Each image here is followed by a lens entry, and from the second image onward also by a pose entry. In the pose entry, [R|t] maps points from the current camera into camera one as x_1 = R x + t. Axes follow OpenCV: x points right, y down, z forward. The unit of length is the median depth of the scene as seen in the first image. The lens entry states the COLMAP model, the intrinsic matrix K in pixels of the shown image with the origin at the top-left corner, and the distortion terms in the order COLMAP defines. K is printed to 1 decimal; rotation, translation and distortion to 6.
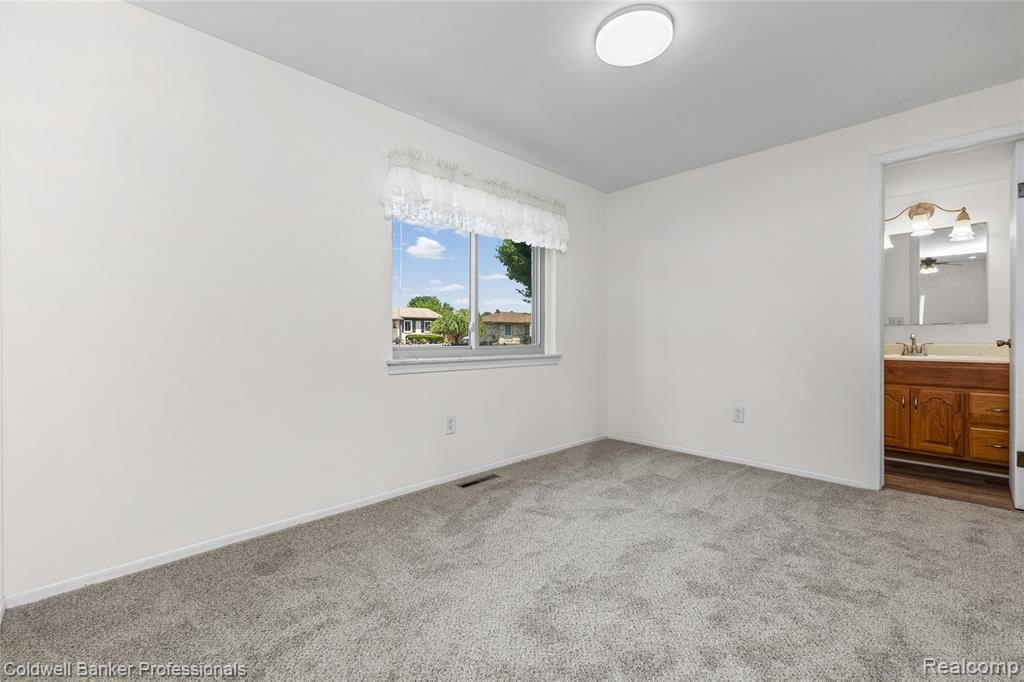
lens RADIAL K [[447.1, 0, 512.0], [0, 447.1, 341.0], [0, 0, 1]] dist [0.000289, 0.000015]
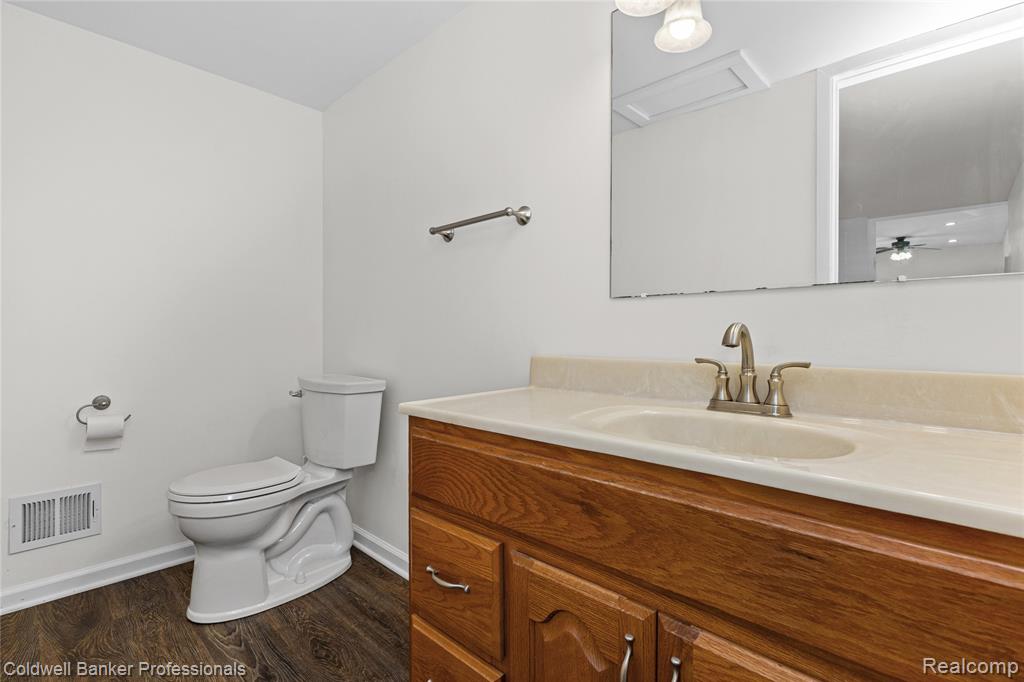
lens RADIAL K [[492.0, 0, 512.0], [0, 492.0, 341.0], [0, 0, 1]] dist [-0.000907, -0.000095]
pose [[0.997358, 0.007423, 0.072262, 0.734380], [-0.007588, 0.999969, 0.002015, -0.007990], [-0.072244, -0.002558, 0.997384, 0.718979]]
